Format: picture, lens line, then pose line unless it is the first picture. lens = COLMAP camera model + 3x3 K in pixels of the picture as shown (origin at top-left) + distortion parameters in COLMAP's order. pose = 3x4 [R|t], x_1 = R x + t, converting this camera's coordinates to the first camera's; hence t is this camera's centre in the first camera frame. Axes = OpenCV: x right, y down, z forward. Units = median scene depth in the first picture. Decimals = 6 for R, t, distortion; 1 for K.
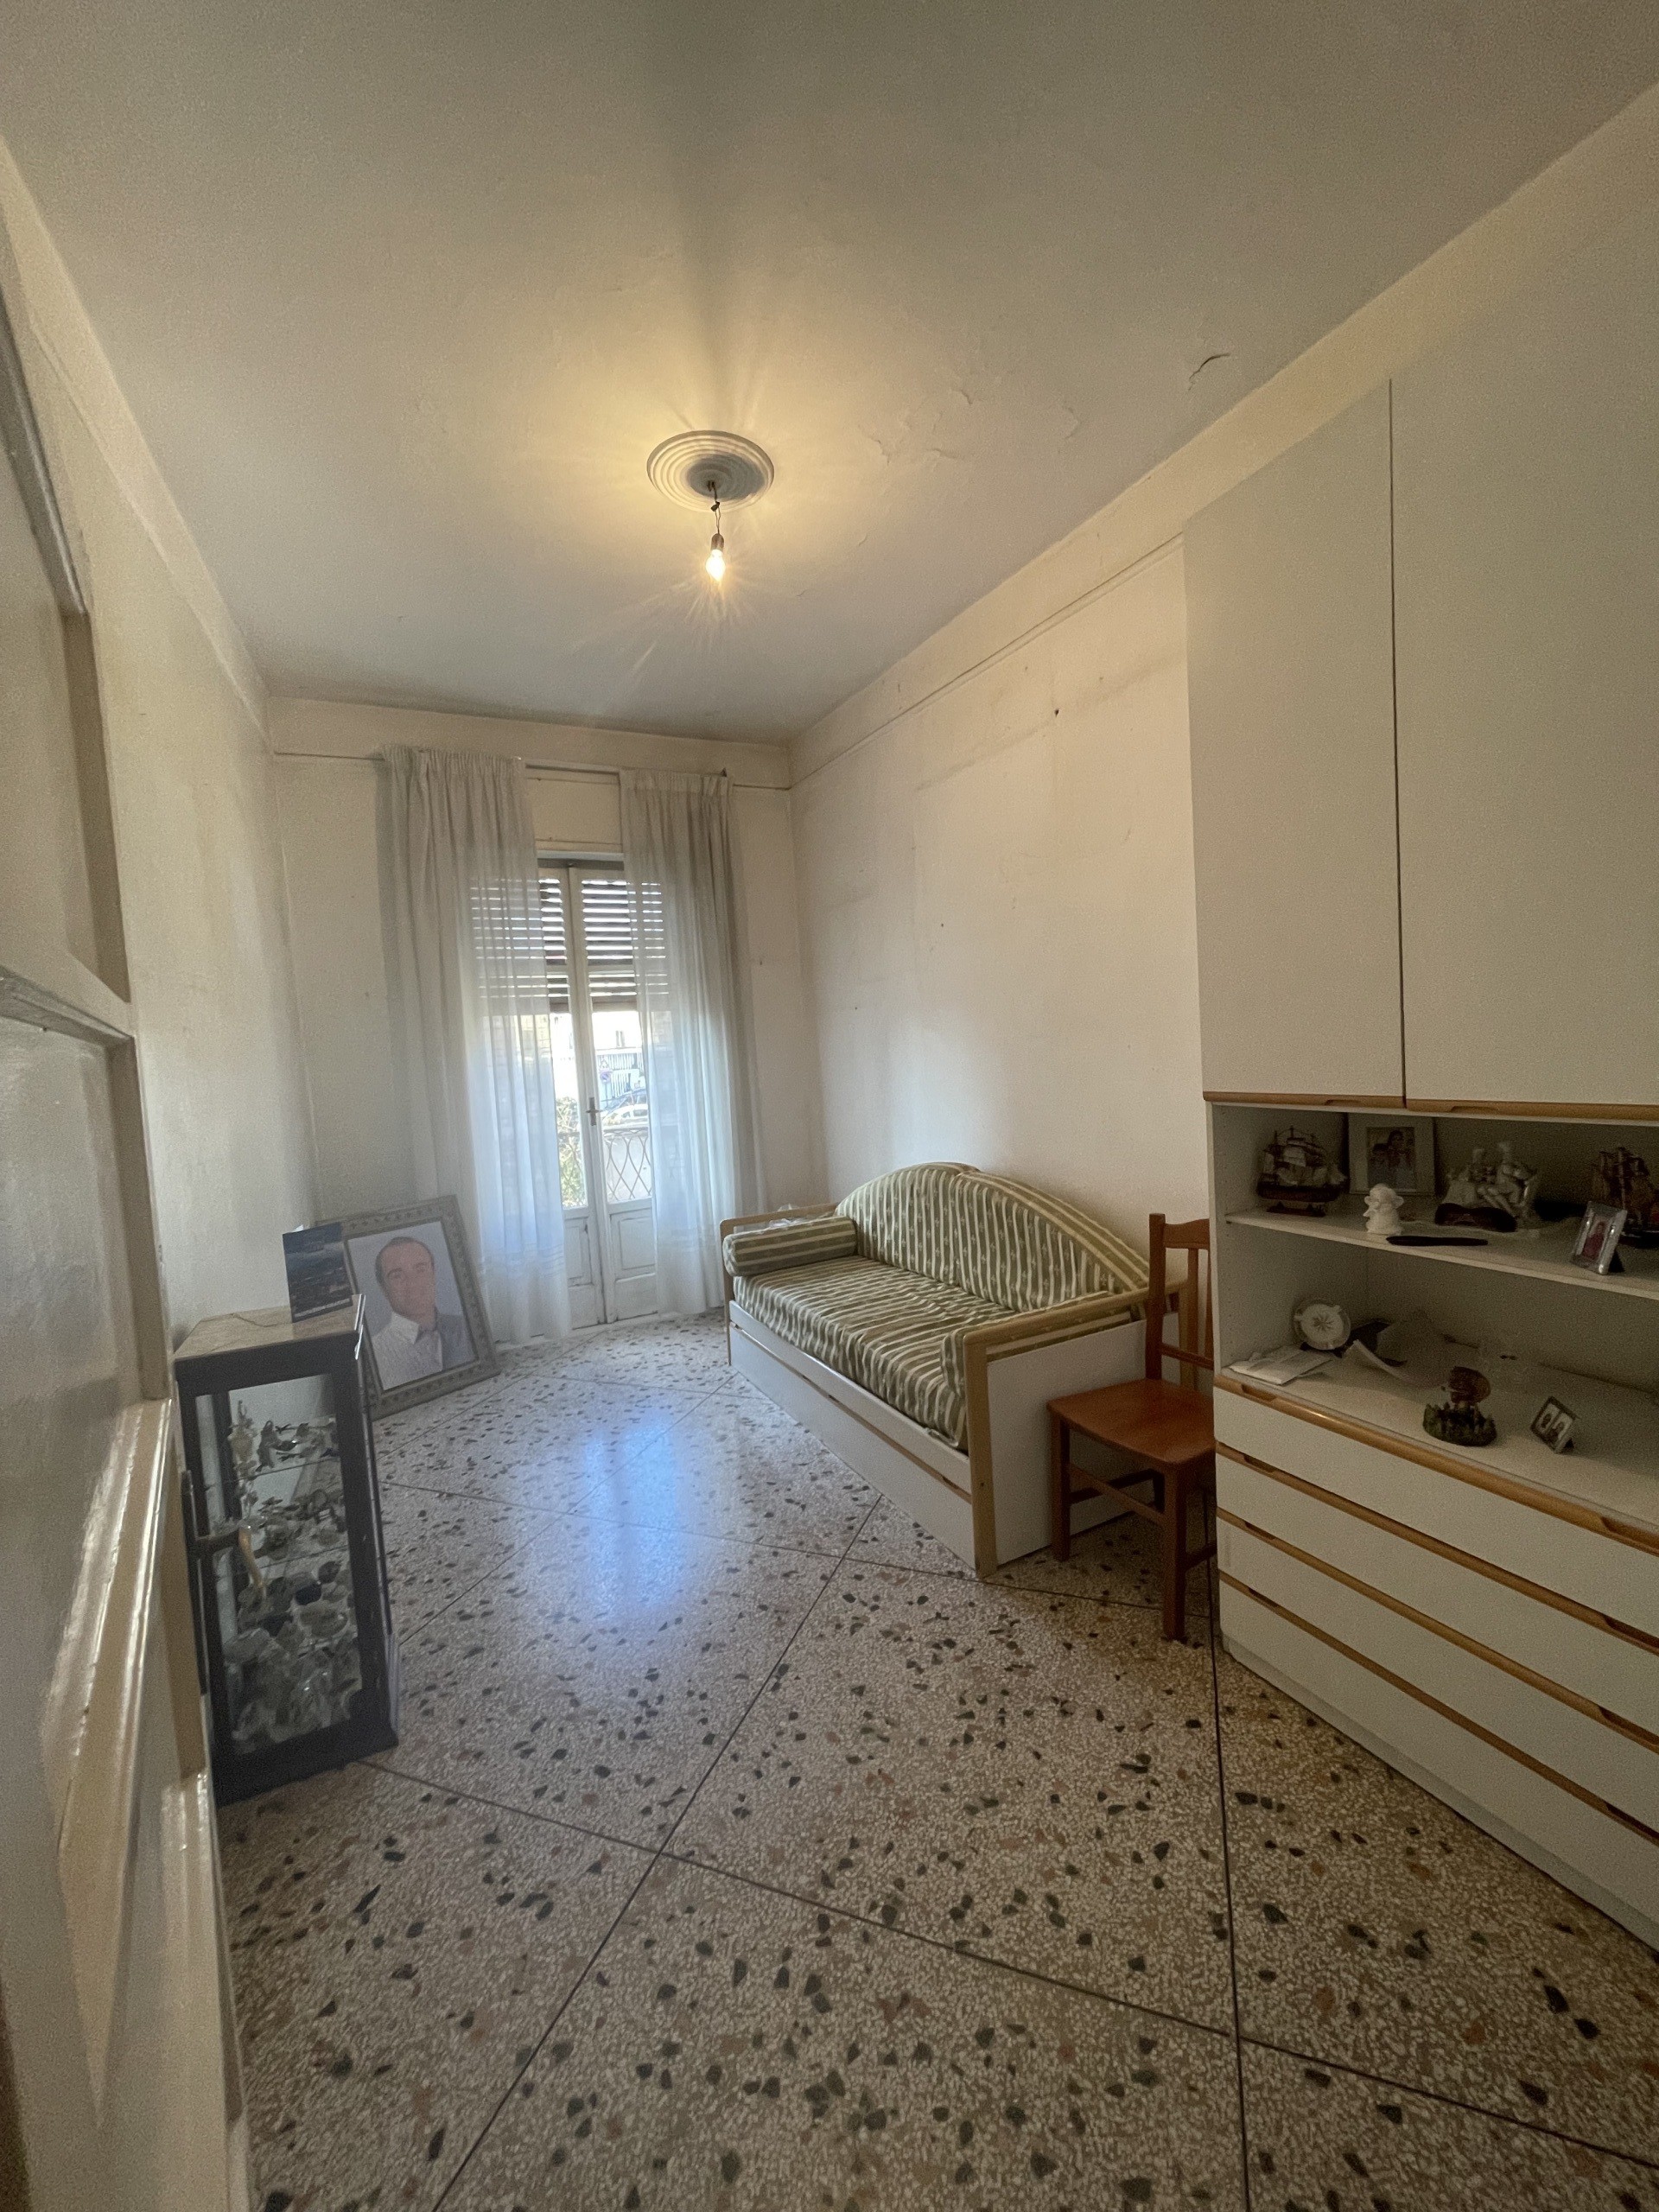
lens RADIAL K [[890.1, 0, 835.2], [0, 890.1, 1103.3], [0, 0, 1]] dist [-0.002255, 0.000492]
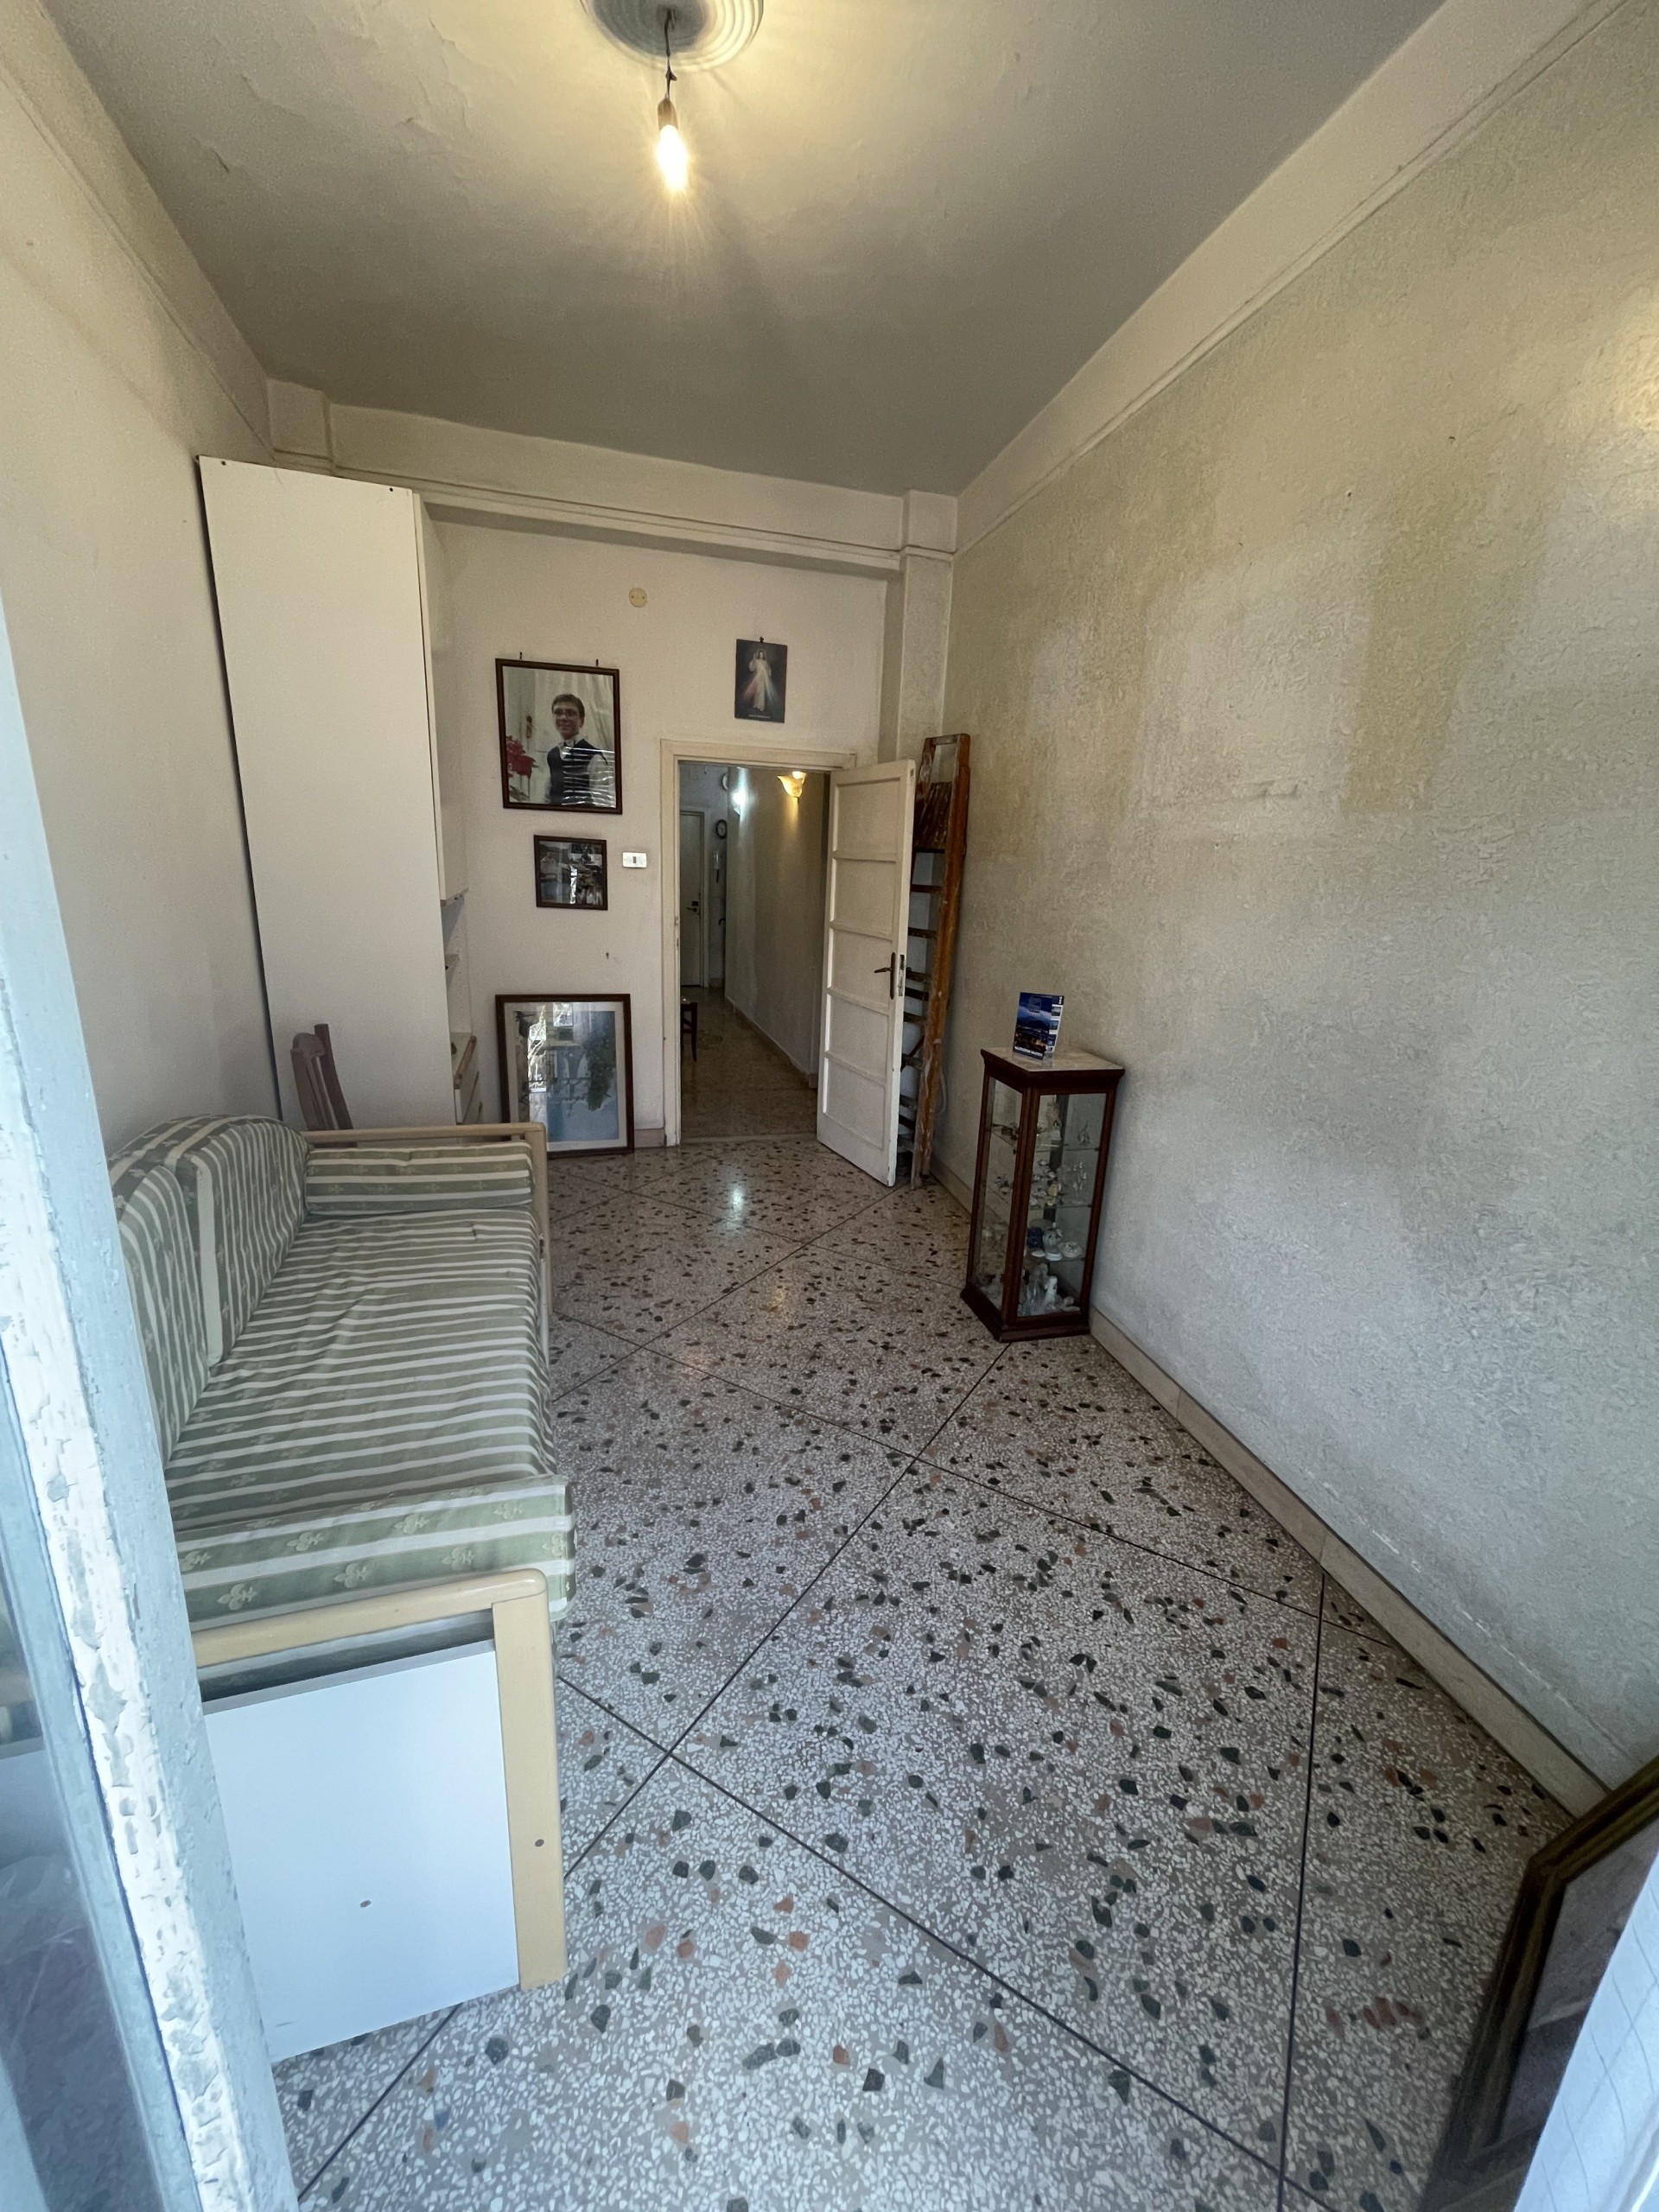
lens RADIAL K [[890.1, 0, 835.2], [0, 890.1, 1103.3], [0, 0, 1]] dist [-0.002255, 0.000492]
pose [[-0.984867, -0.031458, 0.170430, -0.370757], [0.025507, 0.946369, 0.322081, -0.116303], [-0.171422, 0.321554, -0.931245, 1.721826]]
